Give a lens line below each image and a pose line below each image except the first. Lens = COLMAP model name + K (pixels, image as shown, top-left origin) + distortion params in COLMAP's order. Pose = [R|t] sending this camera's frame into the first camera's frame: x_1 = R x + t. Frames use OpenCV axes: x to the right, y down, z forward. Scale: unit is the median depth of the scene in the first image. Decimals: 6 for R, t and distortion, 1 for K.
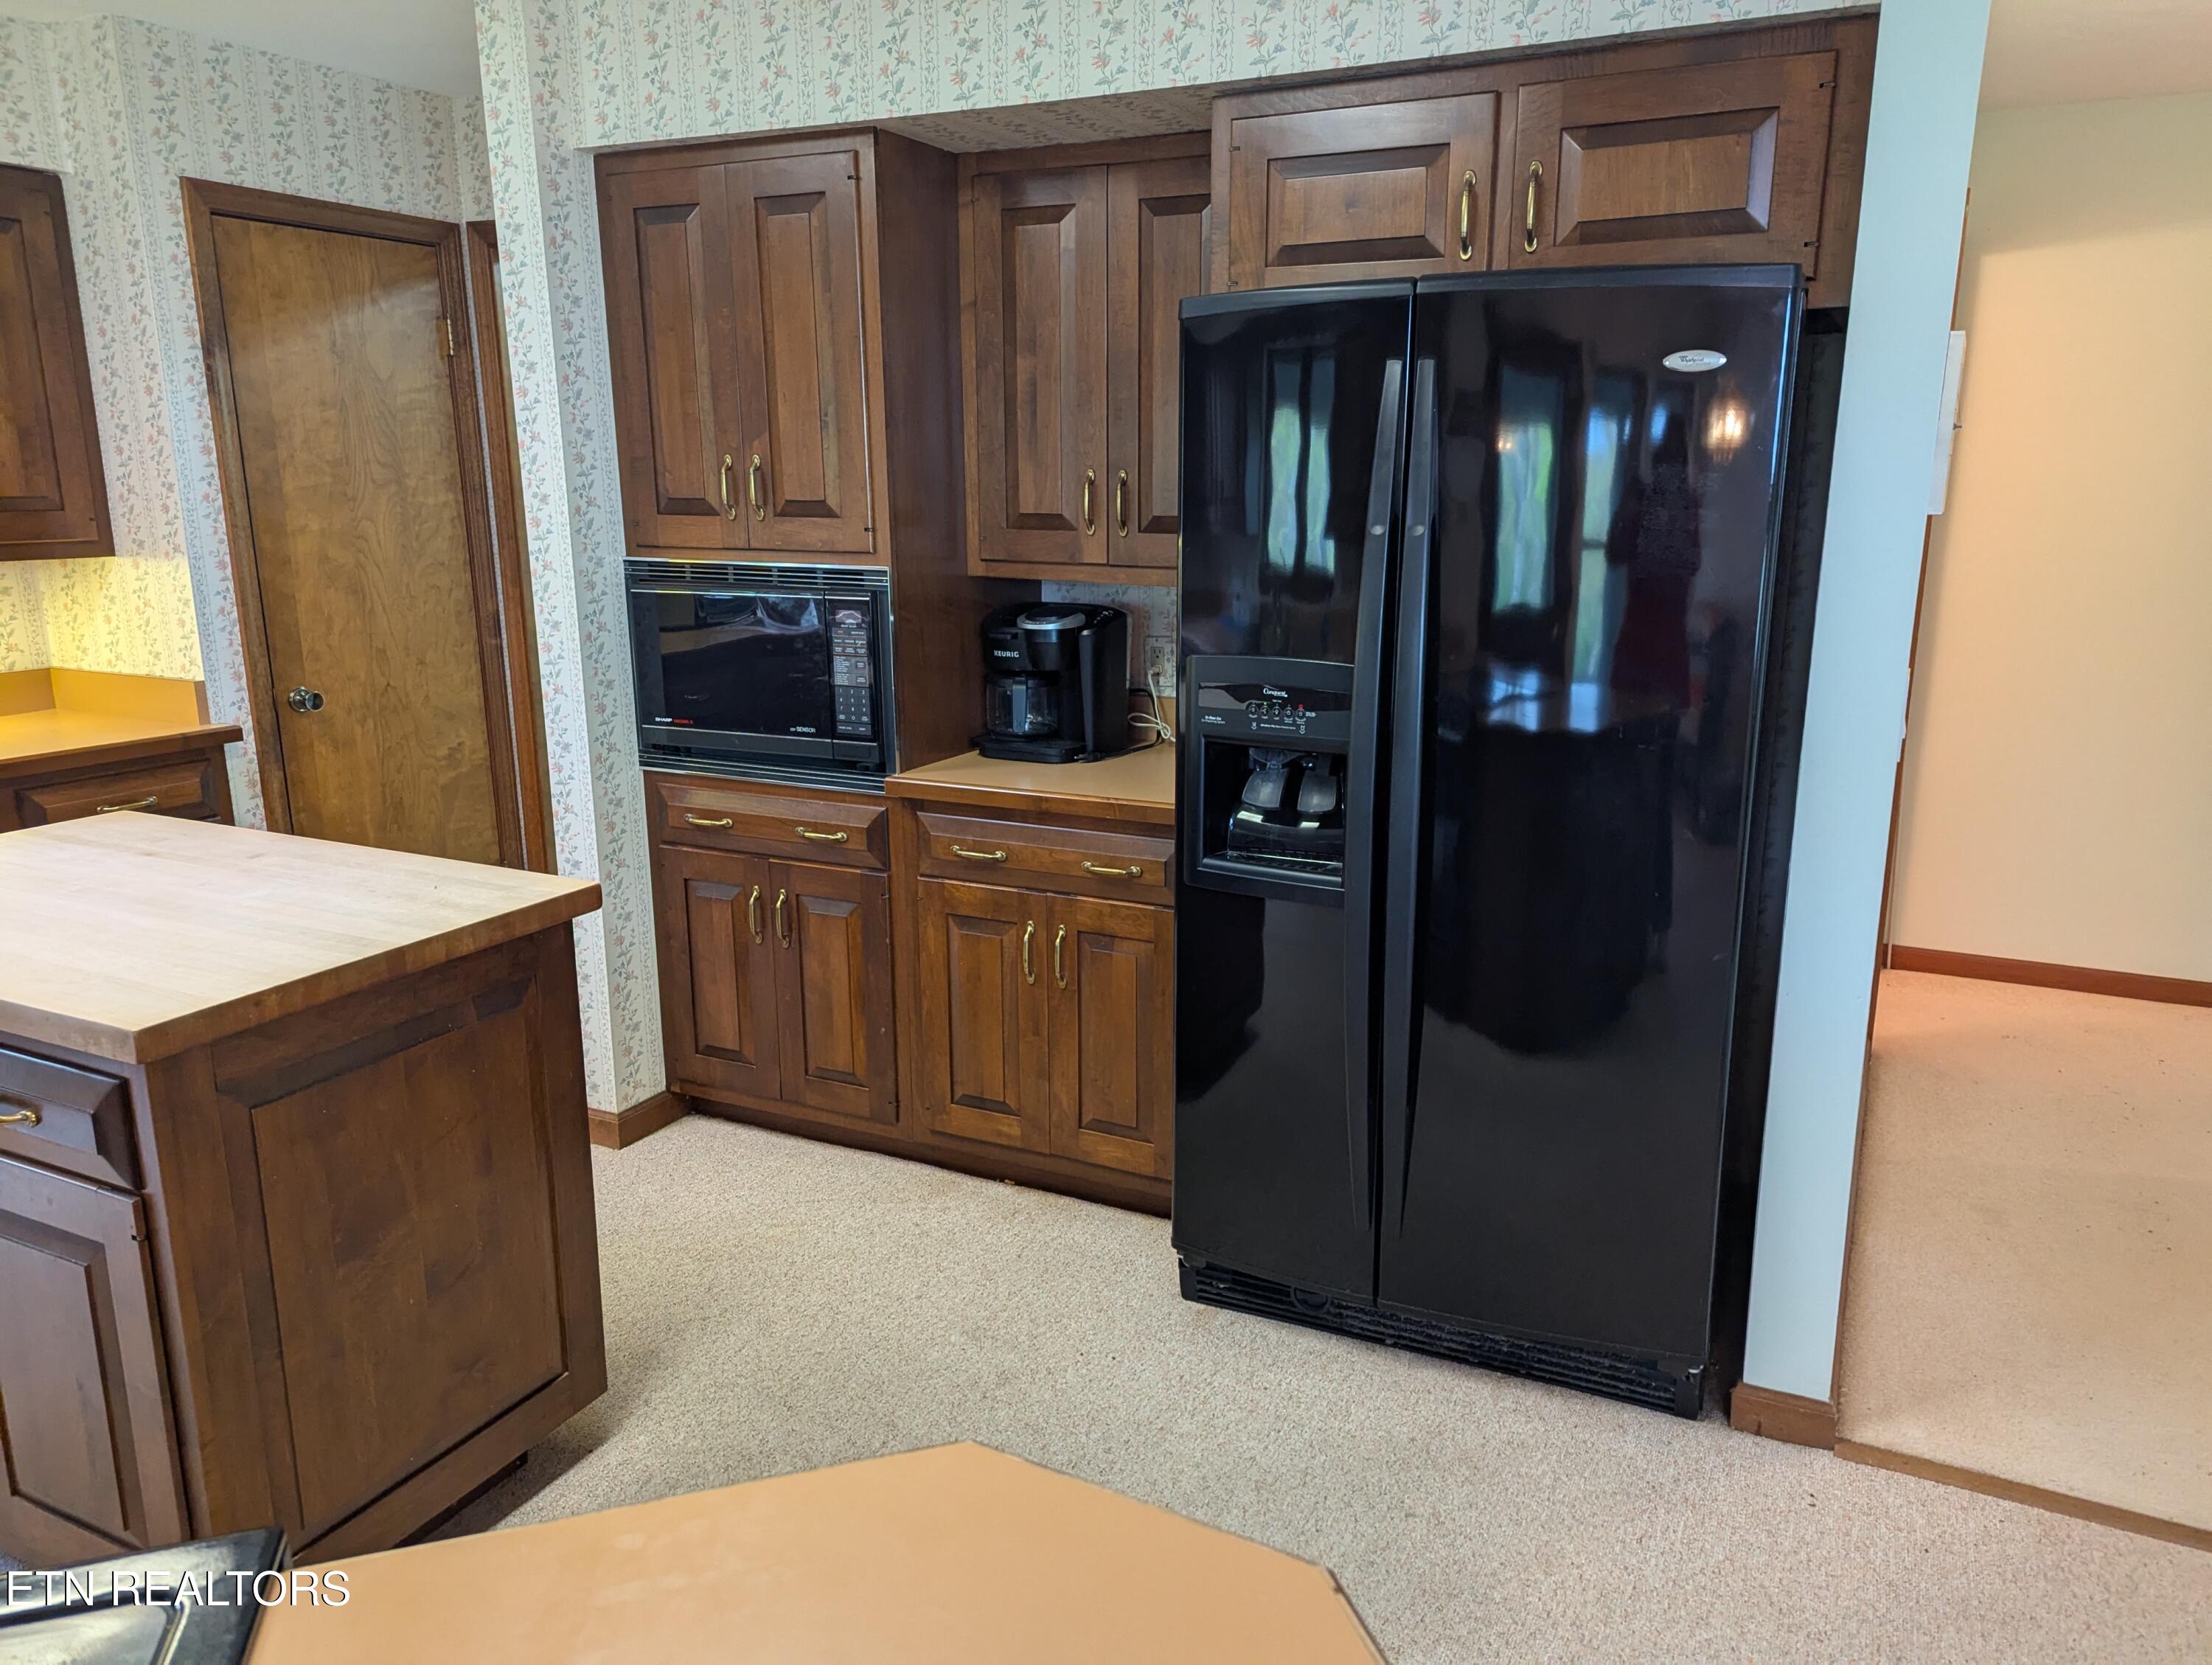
lens RADIAL K [[1539.5, 0, 1136.5], [0, 1539.5, 822.7], [0, 0, 1]] dist [0.074406, -0.061834]
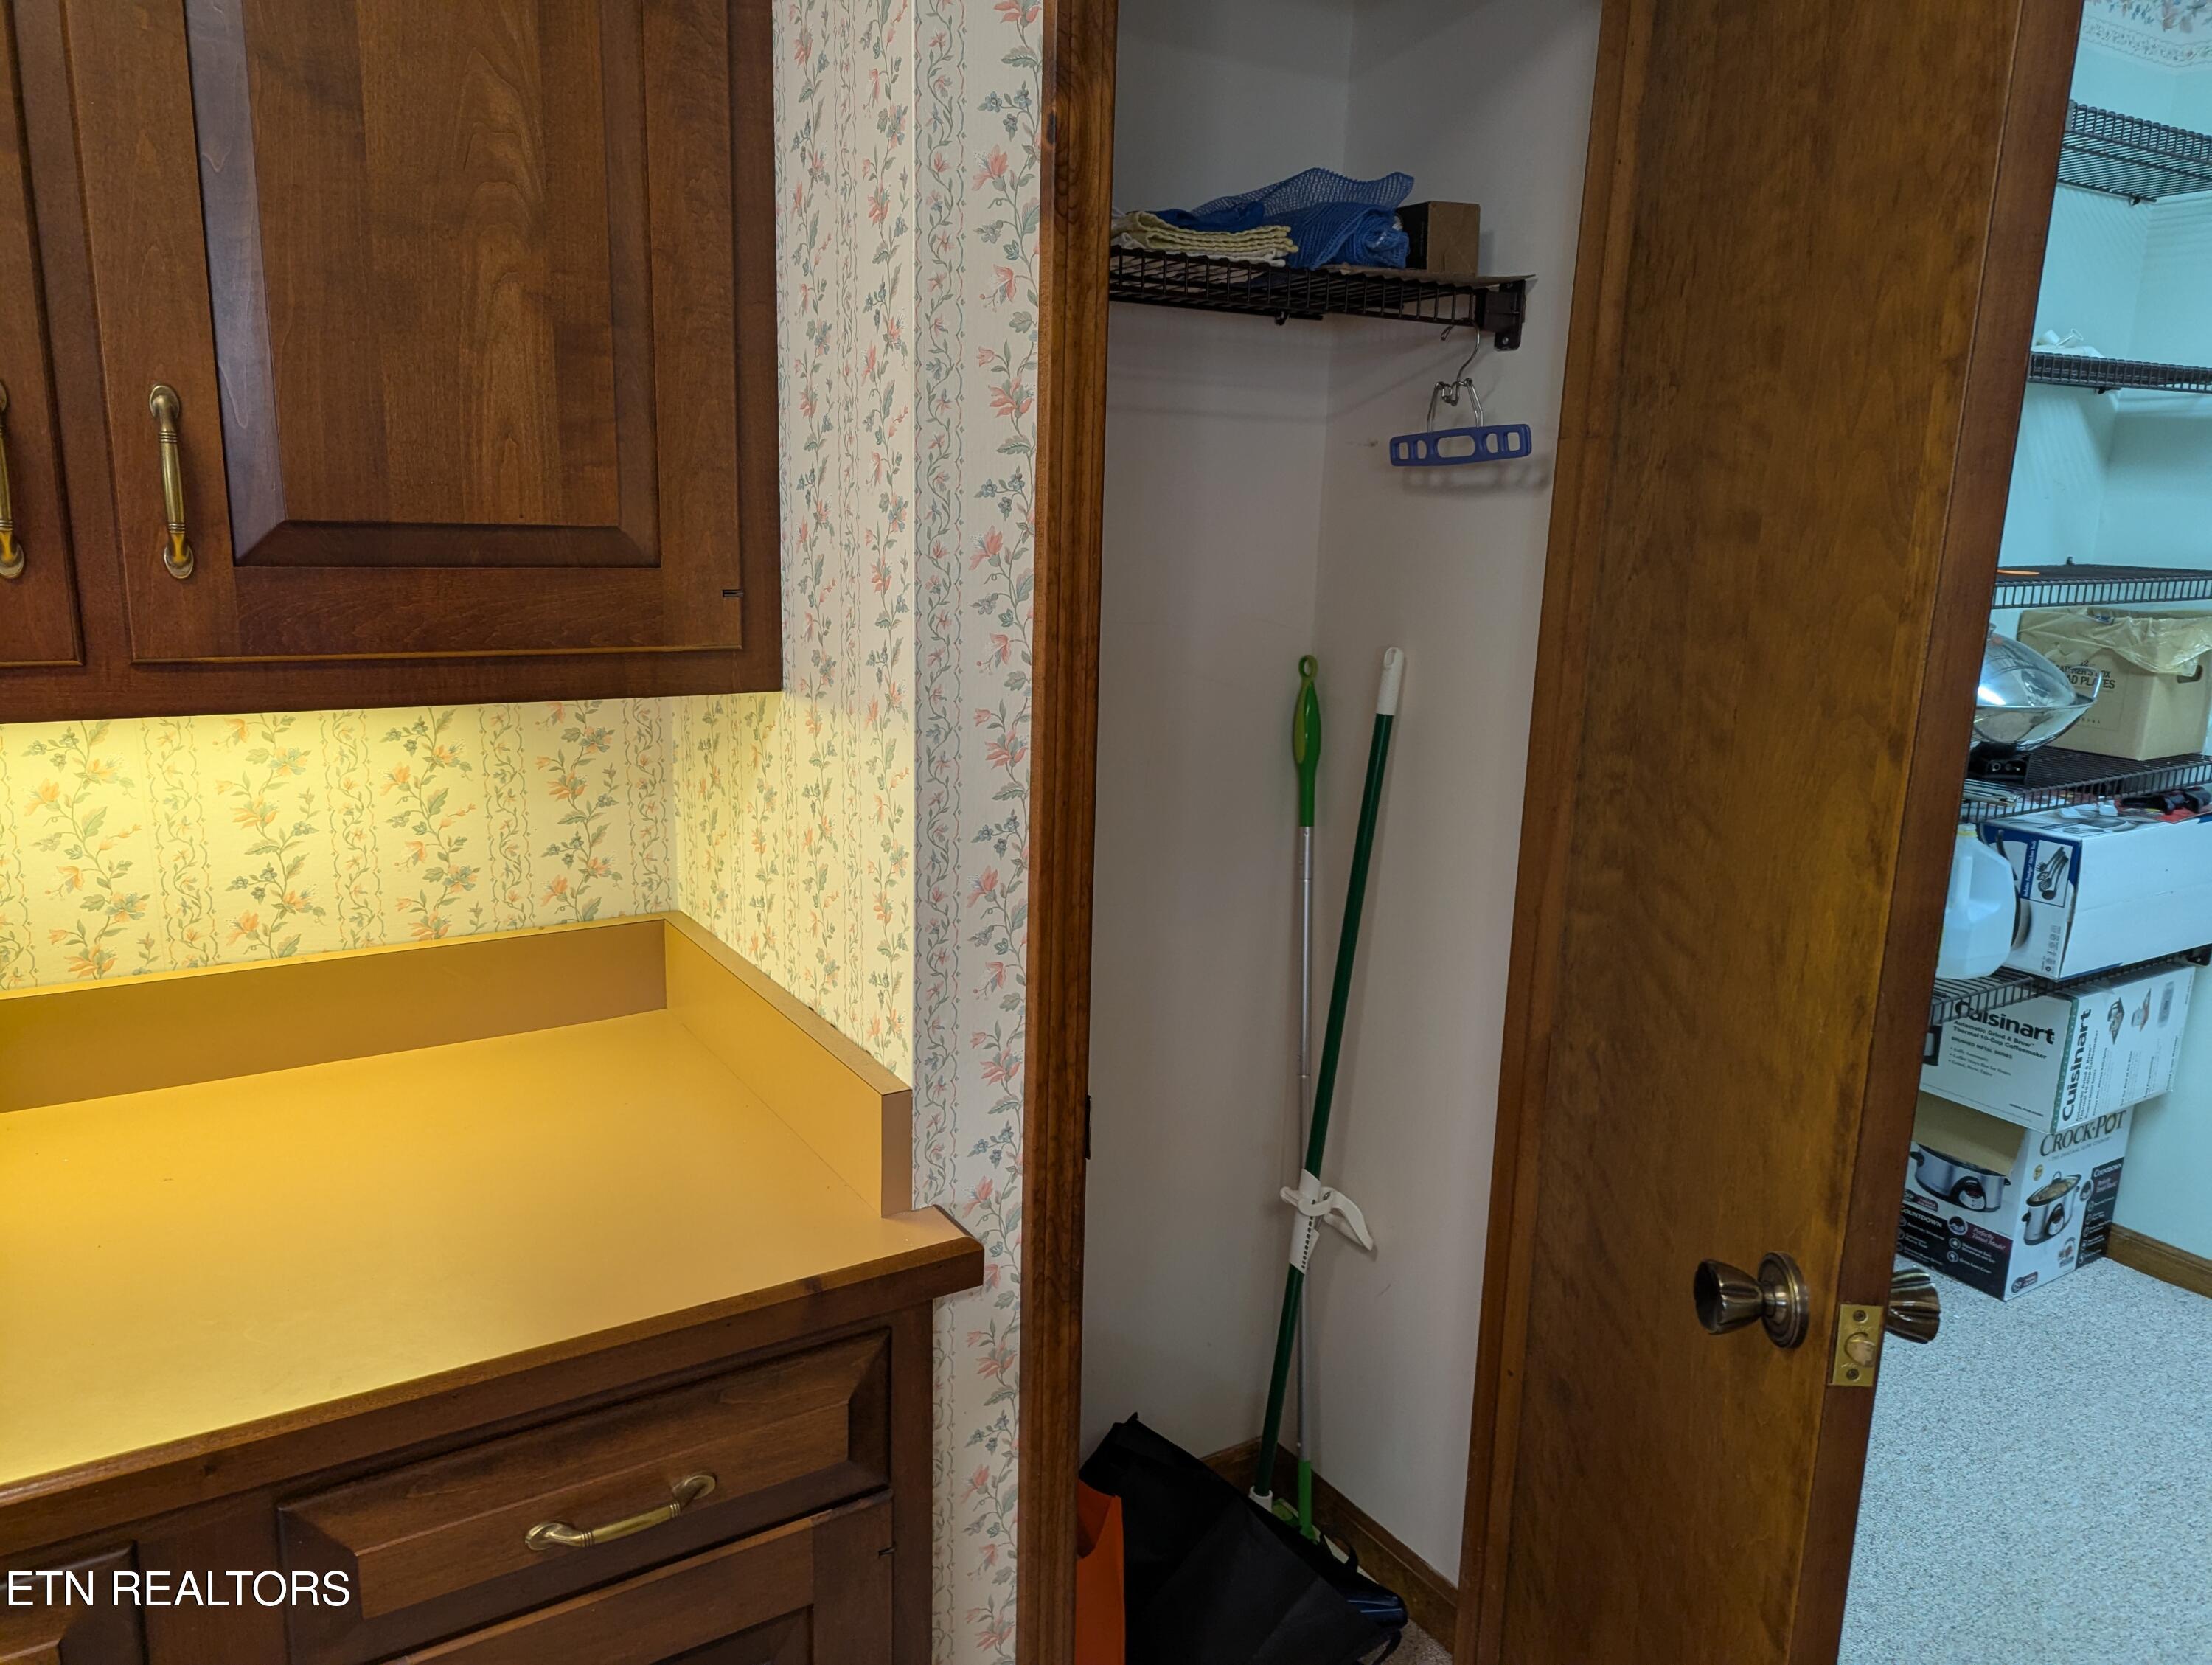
lens RADIAL K [[1539.5, 0, 1071.4], [0, 1539.5, 833.8], [0, 0, 1]] dist [0.074406, -0.061834]
pose [[0.843060, 0.141043, -0.518996, -0.402056], [-0.141294, 0.989187, 0.039304, -0.162230], [0.518928, 0.040196, 0.853872, 0.733755]]
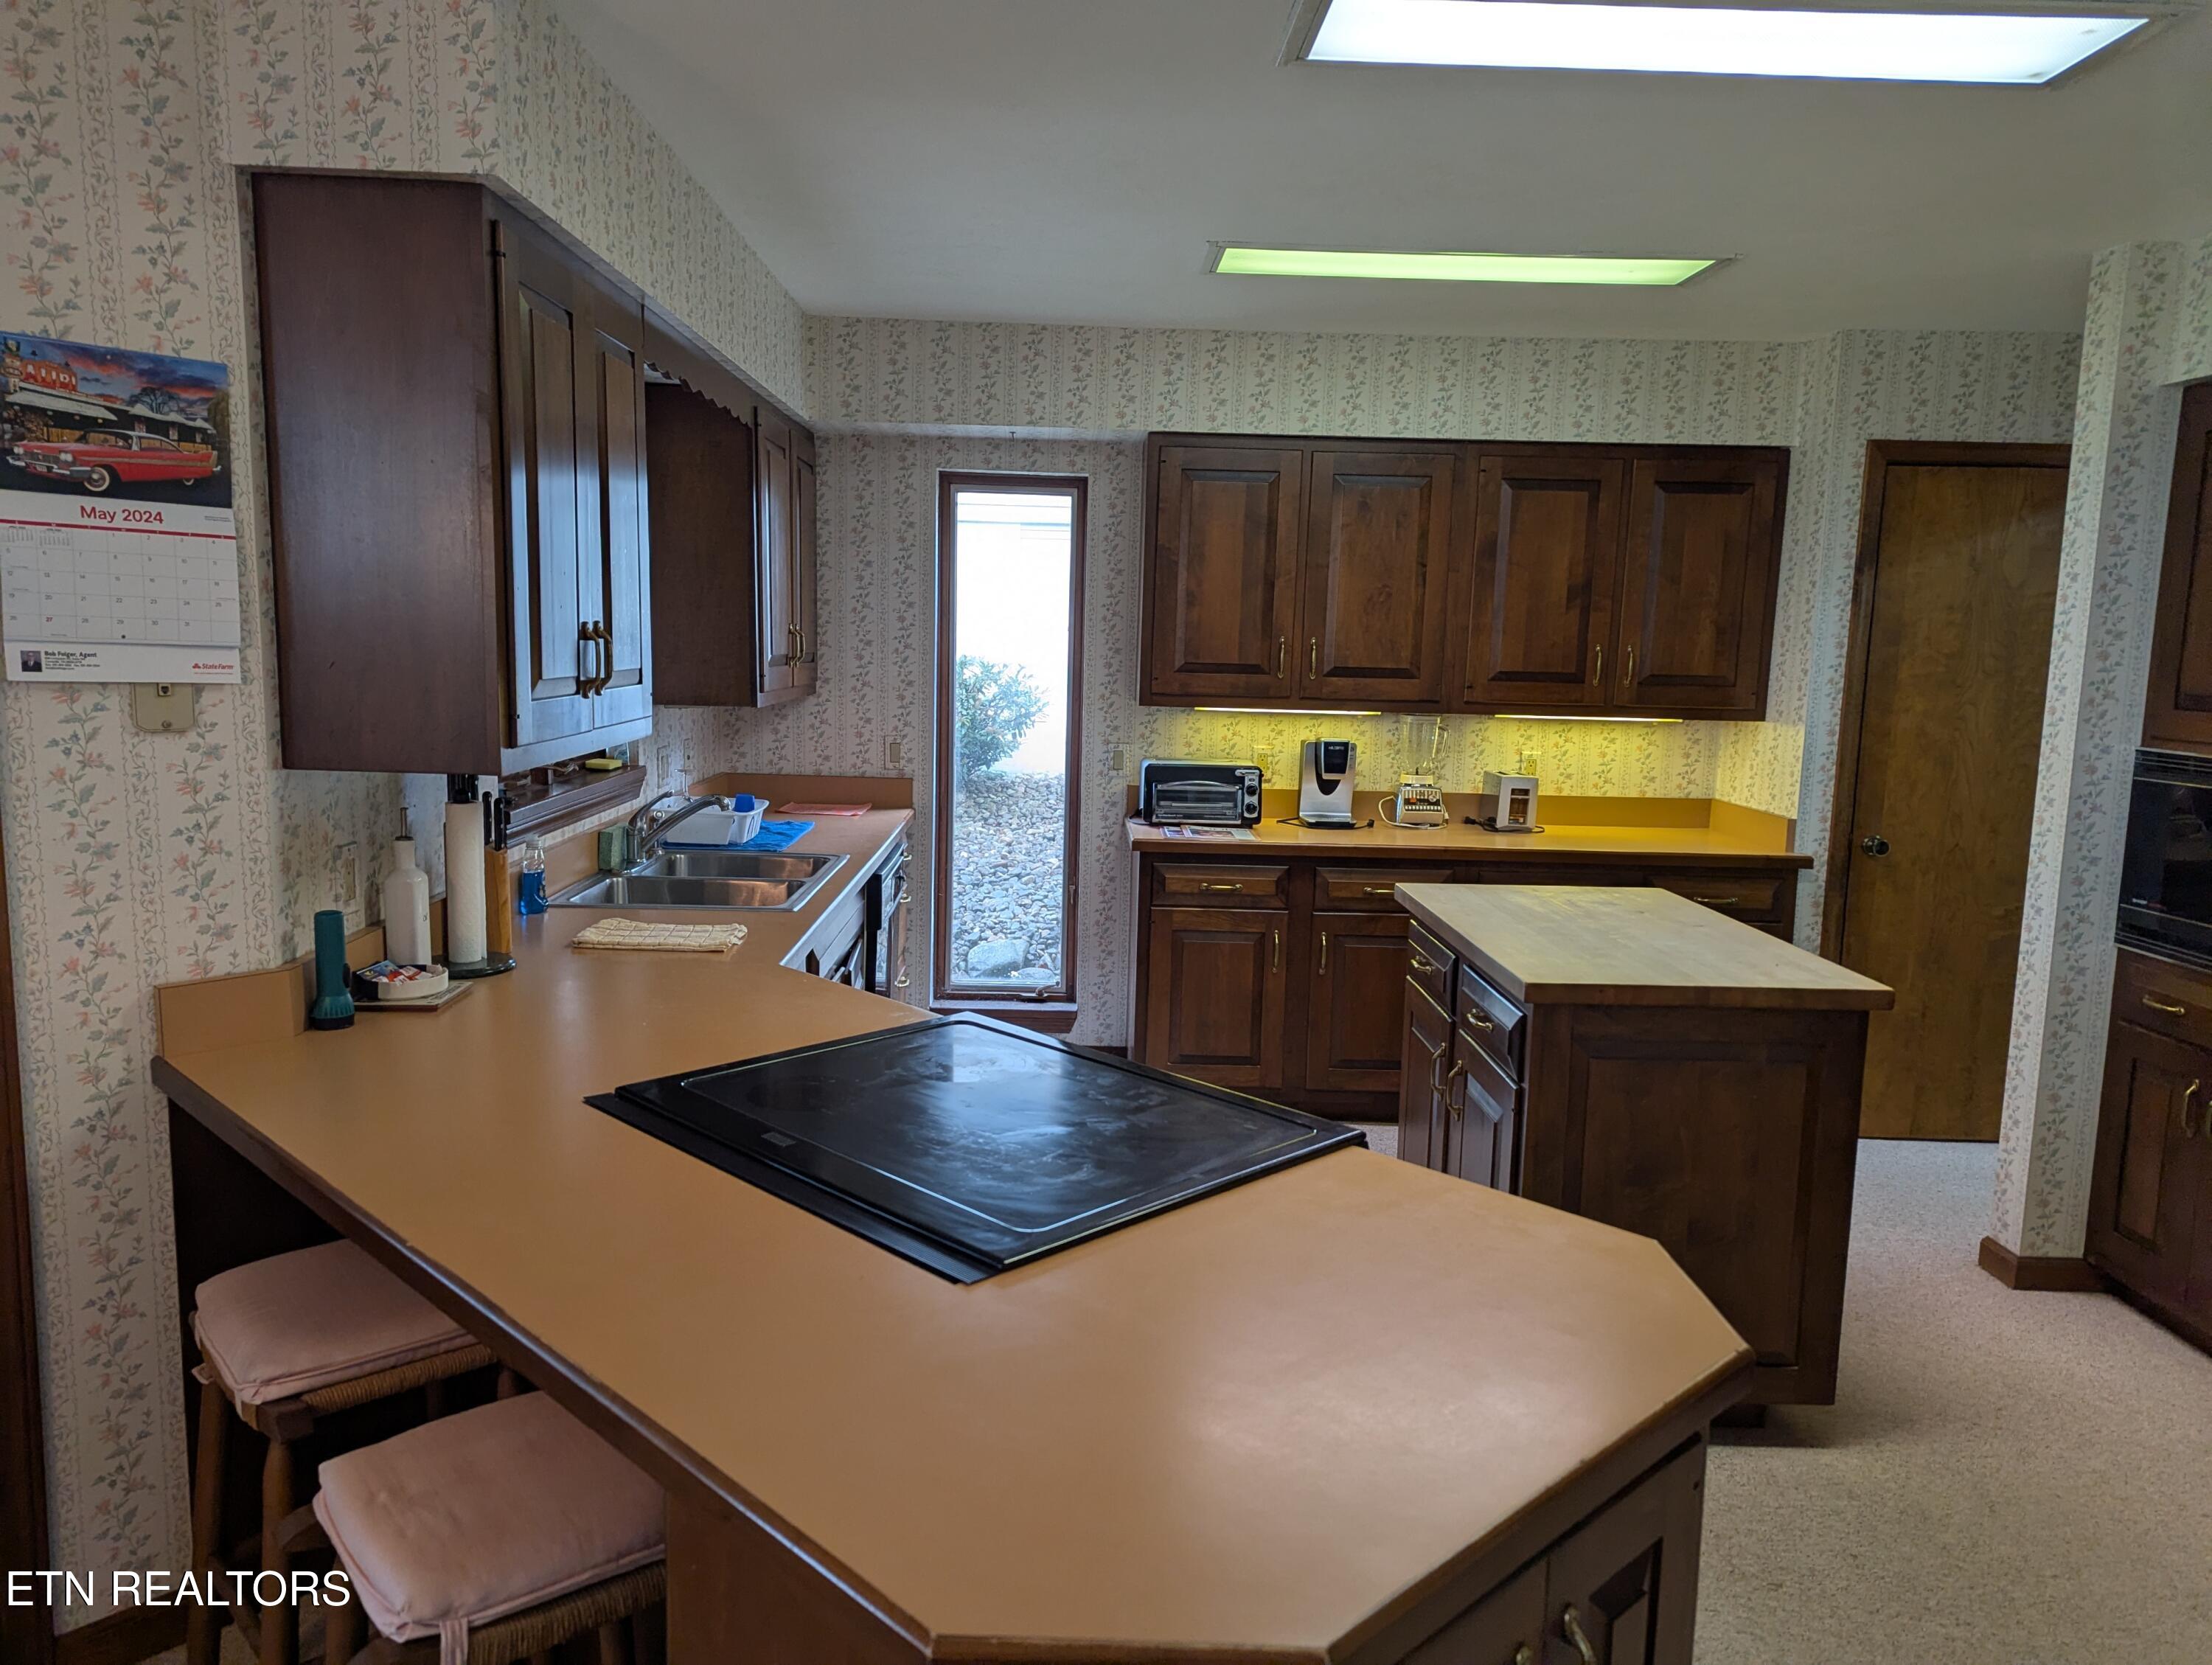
lens RADIAL K [[1539.5, 0, 1094.8], [0, 1539.5, 832.4], [0, 0, 1]] dist [0.074406, -0.061834]
pose [[0.456538, 0.126428, -0.880675, 0.275854], [-0.221194, 0.974902, 0.025289, 0.015667], [0.861769, 0.183255, 0.473045, -0.106008]]
